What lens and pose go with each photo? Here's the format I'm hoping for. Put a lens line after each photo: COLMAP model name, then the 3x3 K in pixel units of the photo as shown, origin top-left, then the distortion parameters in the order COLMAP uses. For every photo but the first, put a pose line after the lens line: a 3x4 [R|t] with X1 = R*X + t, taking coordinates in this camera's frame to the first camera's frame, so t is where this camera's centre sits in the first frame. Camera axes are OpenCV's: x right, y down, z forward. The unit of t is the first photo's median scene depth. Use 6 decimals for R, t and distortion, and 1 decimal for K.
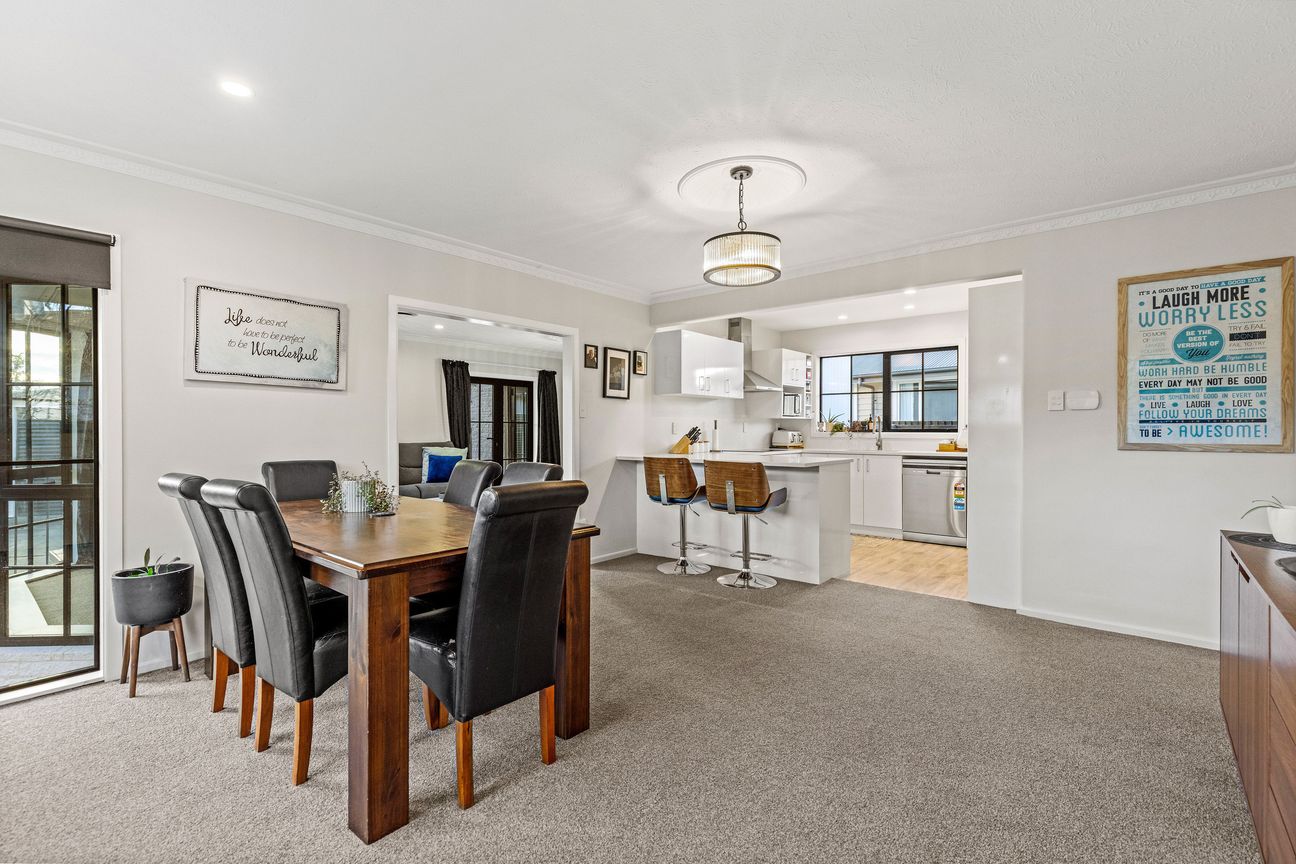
lens RADIAL K [[579.8, 0, 645.7], [0, 579.8, 429.1], [0, 0, 1]] dist [0.011643, -0.001198]
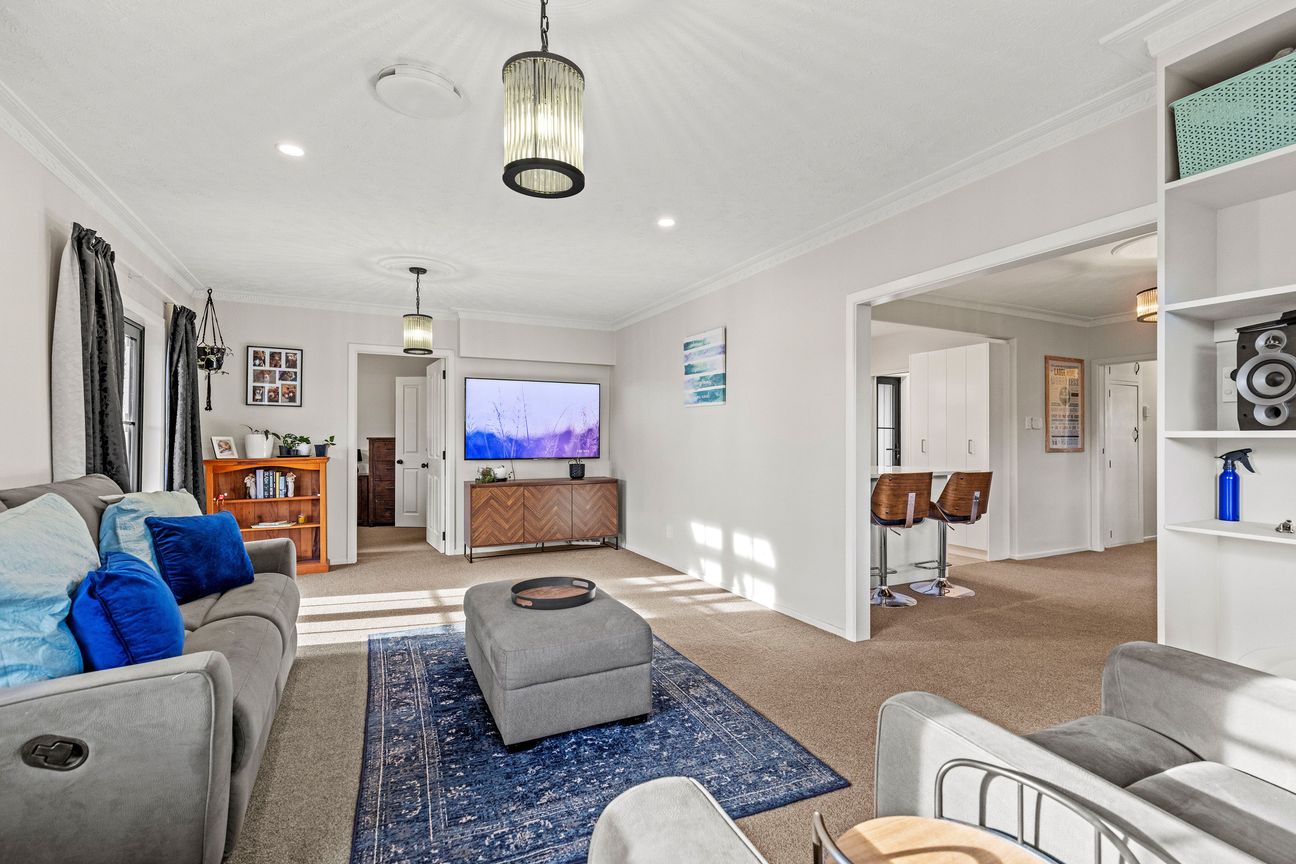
lens RADIAL K [[579.8, 0, 645.7], [0, 579.8, 429.1], [0, 0, 1]] dist [0.011643, -0.001198]
pose [[0.408981, 0.005457, 0.912526, -0.807313], [-0.005094, 0.999980, -0.003697, -0.013761], [-0.912529, -0.003136, 0.409001, 0.863259]]
